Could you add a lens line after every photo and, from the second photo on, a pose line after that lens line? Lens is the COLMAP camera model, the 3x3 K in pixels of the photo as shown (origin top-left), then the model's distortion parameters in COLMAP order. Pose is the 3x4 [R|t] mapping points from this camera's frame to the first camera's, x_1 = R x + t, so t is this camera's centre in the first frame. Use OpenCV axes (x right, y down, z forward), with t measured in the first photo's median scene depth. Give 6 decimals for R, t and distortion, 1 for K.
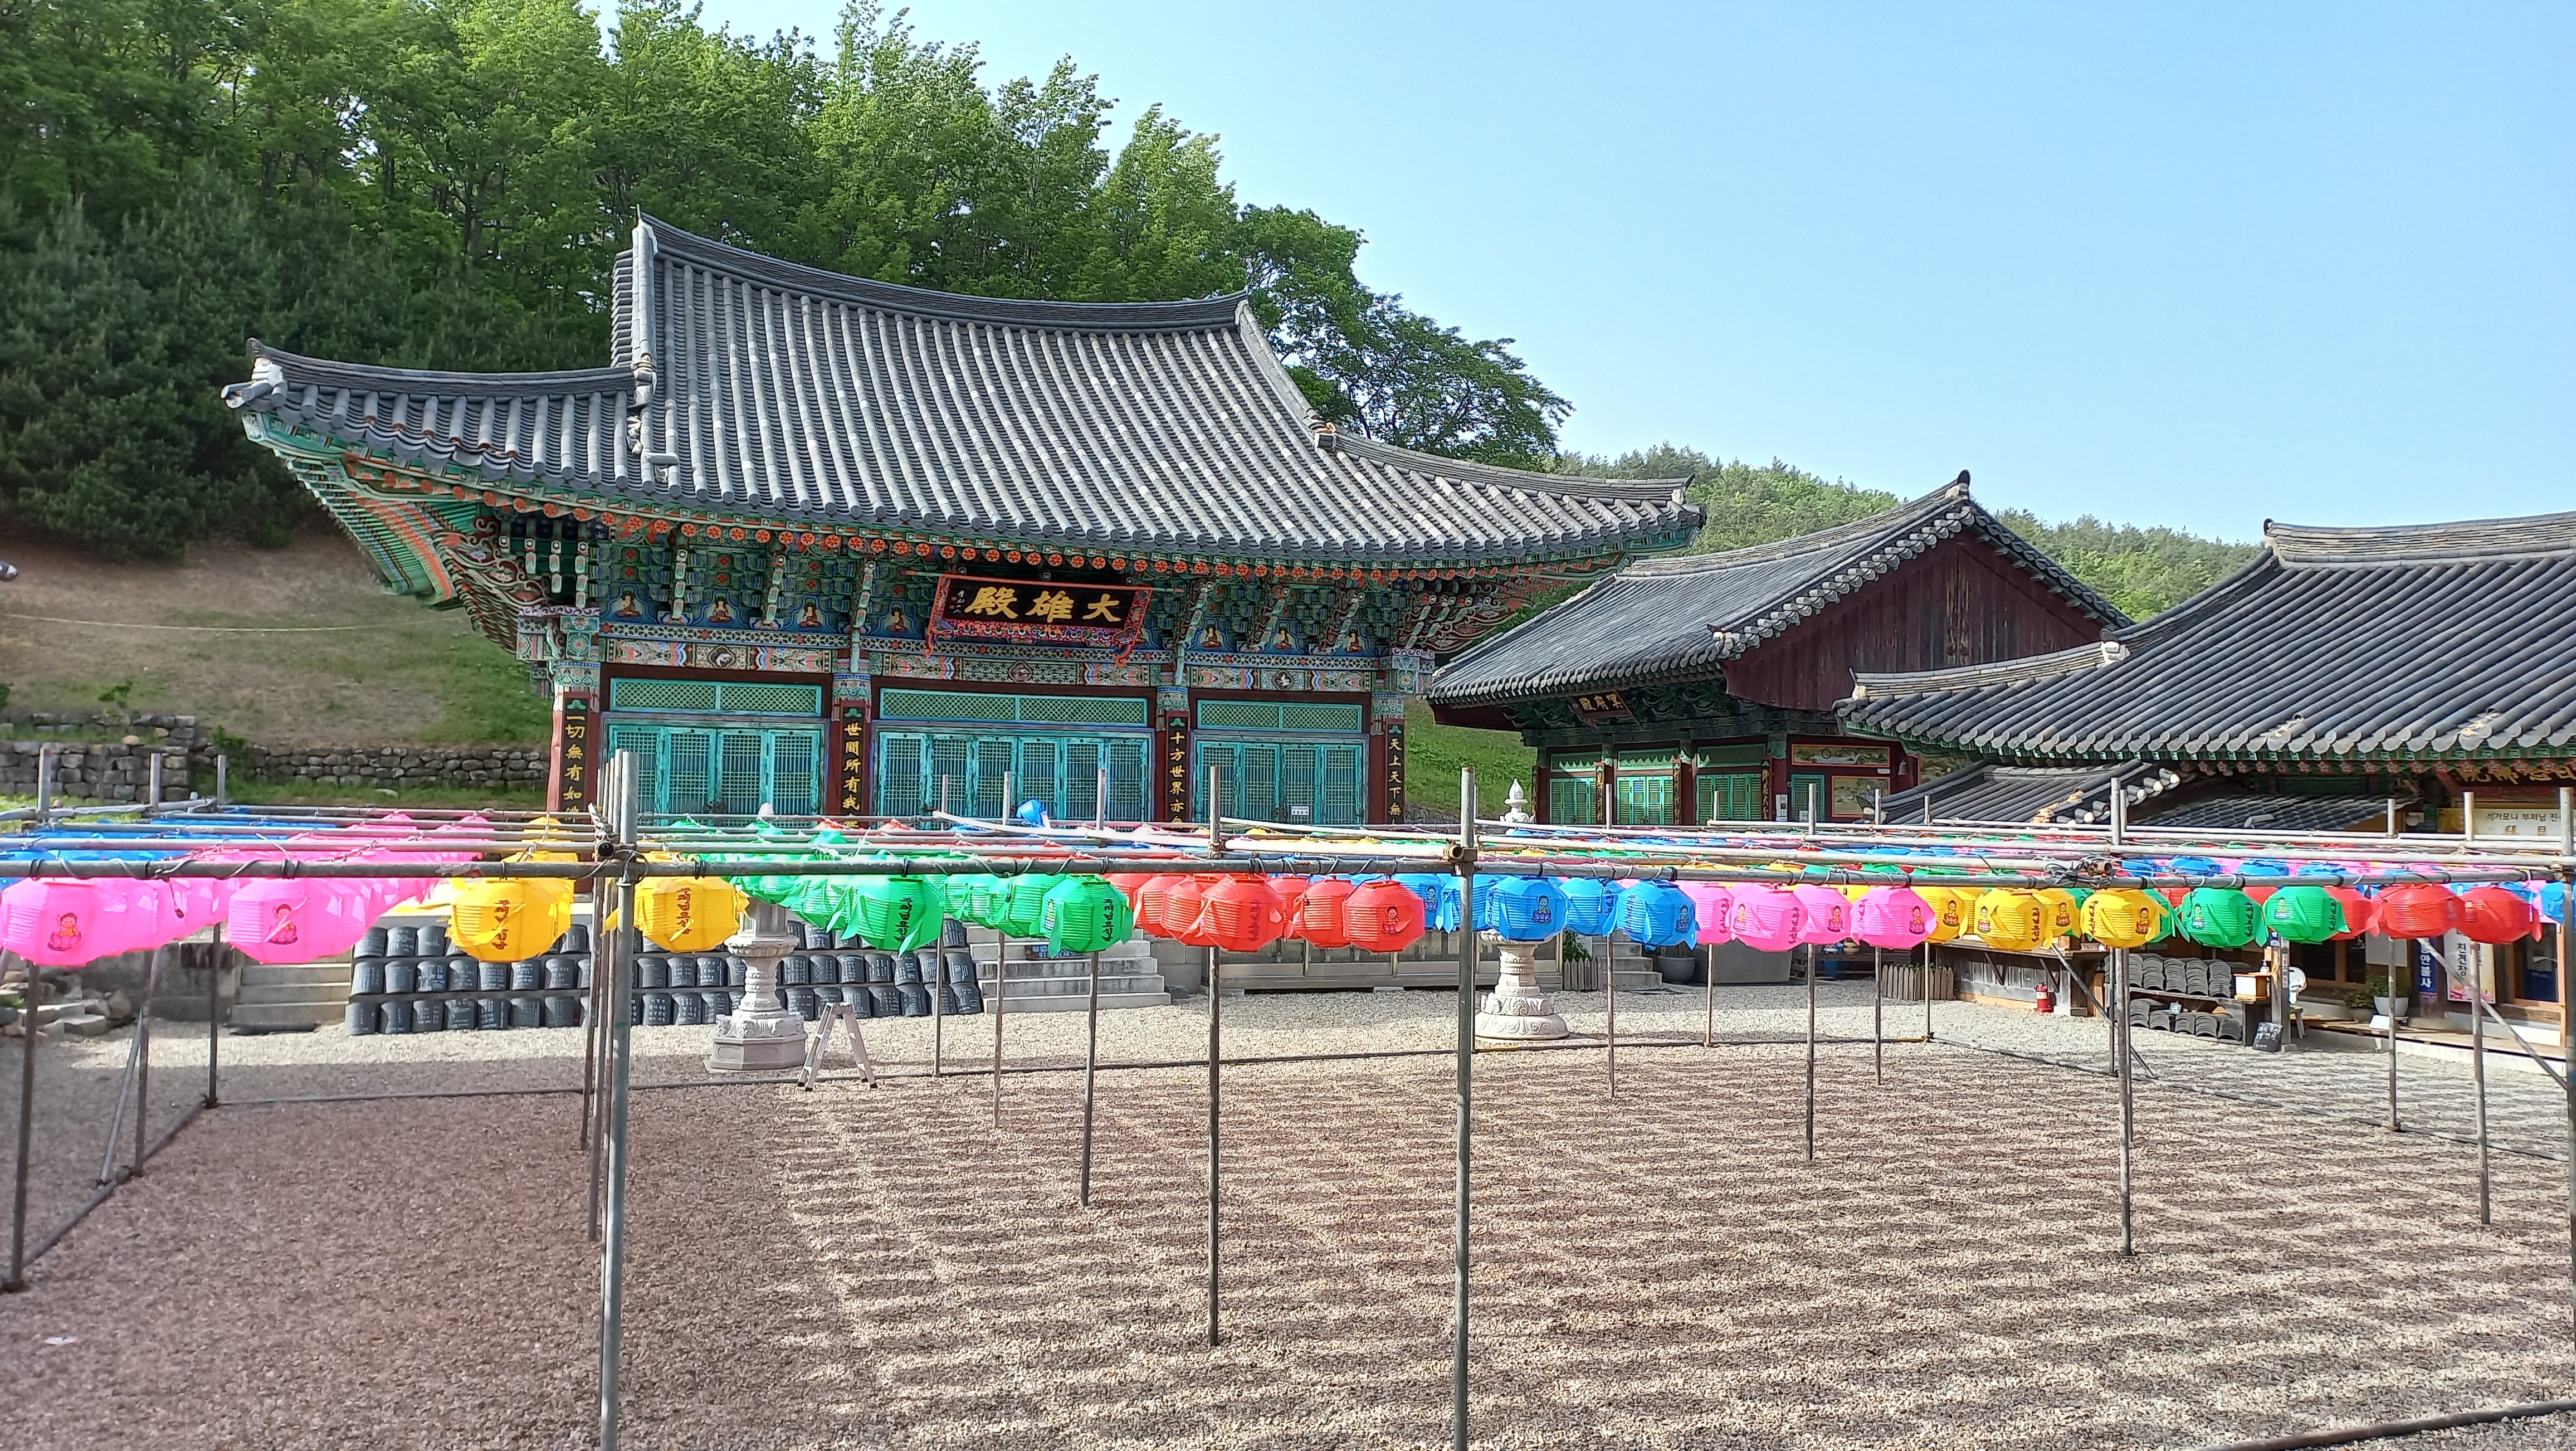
lens RADIAL K [[1850.2, 0, 1286.2], [0, 1850.2, 733.9], [0, 0, 1]] dist [0.106717, -0.117706]
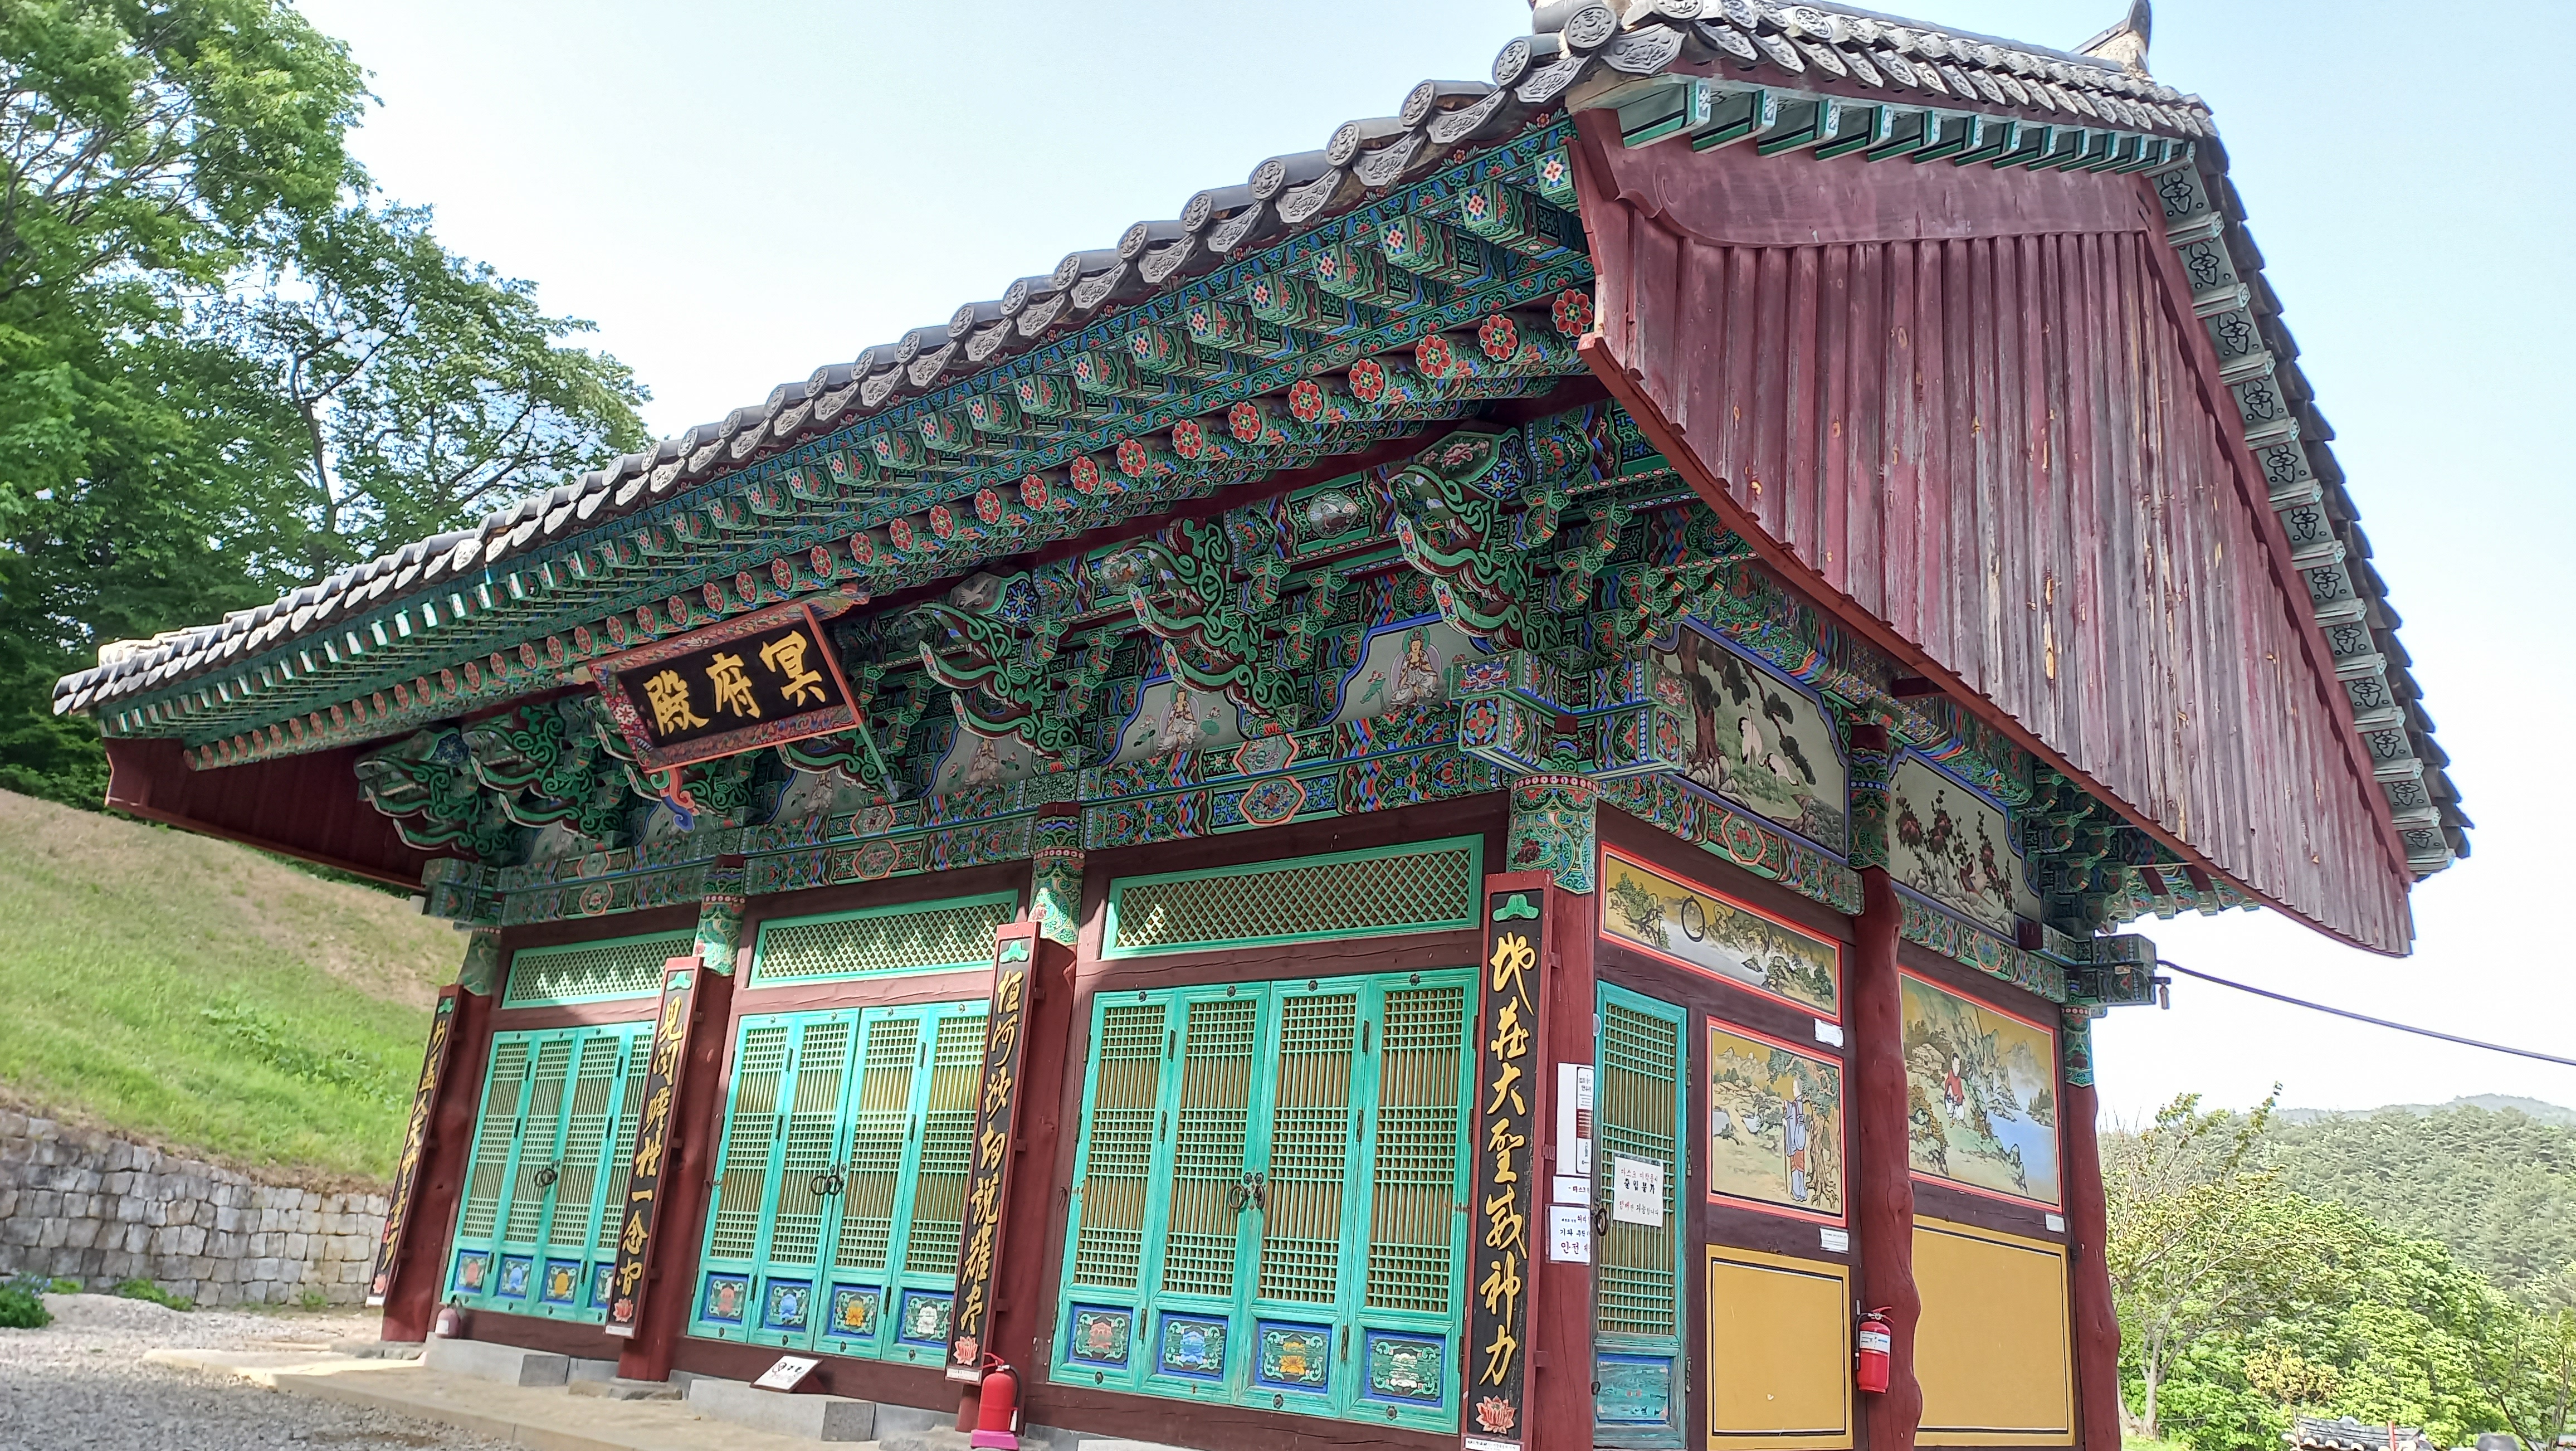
lens RADIAL K [[1850.2, 0, 1286.2], [0, 1850.2, 733.9], [0, 0, 1]] dist [0.106717, -0.117706]
pose [[0.880991, 0.188231, 0.434078, 0.185246], [-0.085787, 0.965798, -0.244693, 0.066202], [-0.465291, 0.178334, 0.867007, 1.089463]]
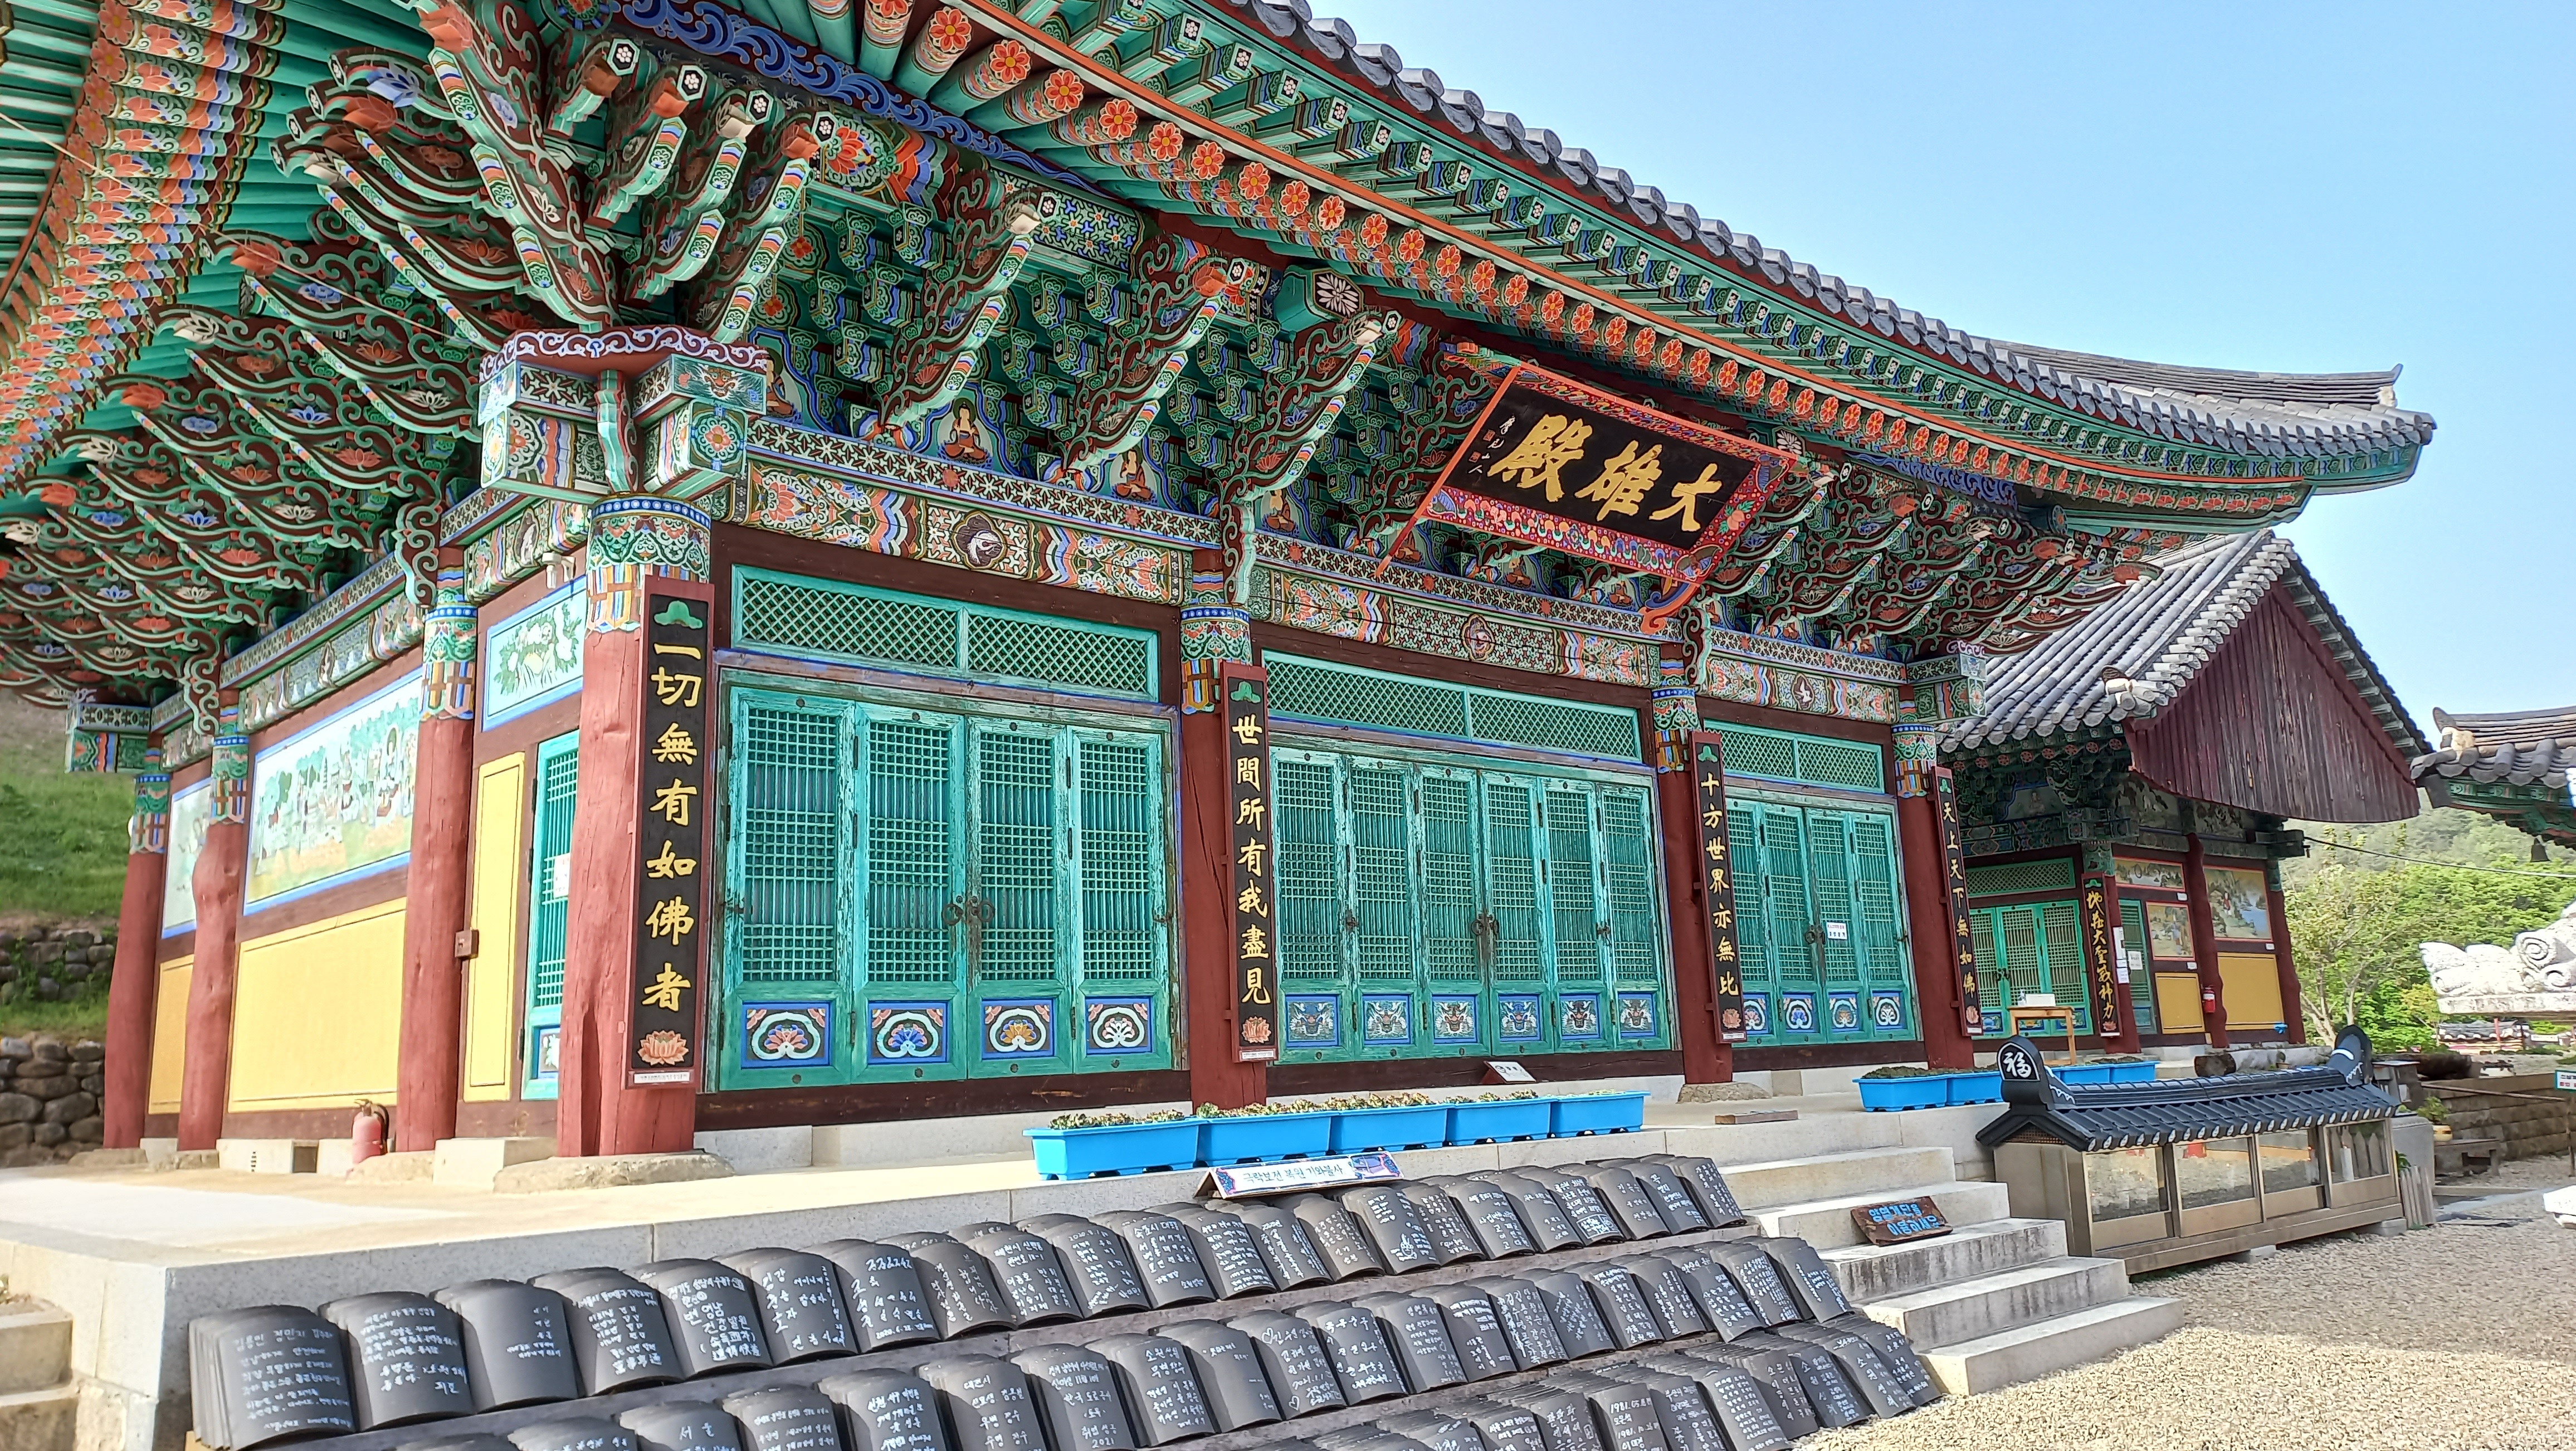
lens RADIAL K [[1850.2, 0, 1286.2], [0, 1850.2, 733.9], [0, 0, 1]] dist [0.106717, -0.117706]
pose [[0.929439, 0.015288, 0.368659, -0.378631], [0.034943, 0.991004, -0.129190, 0.053862], [-0.367318, 0.132956, 0.920544, 0.594269]]
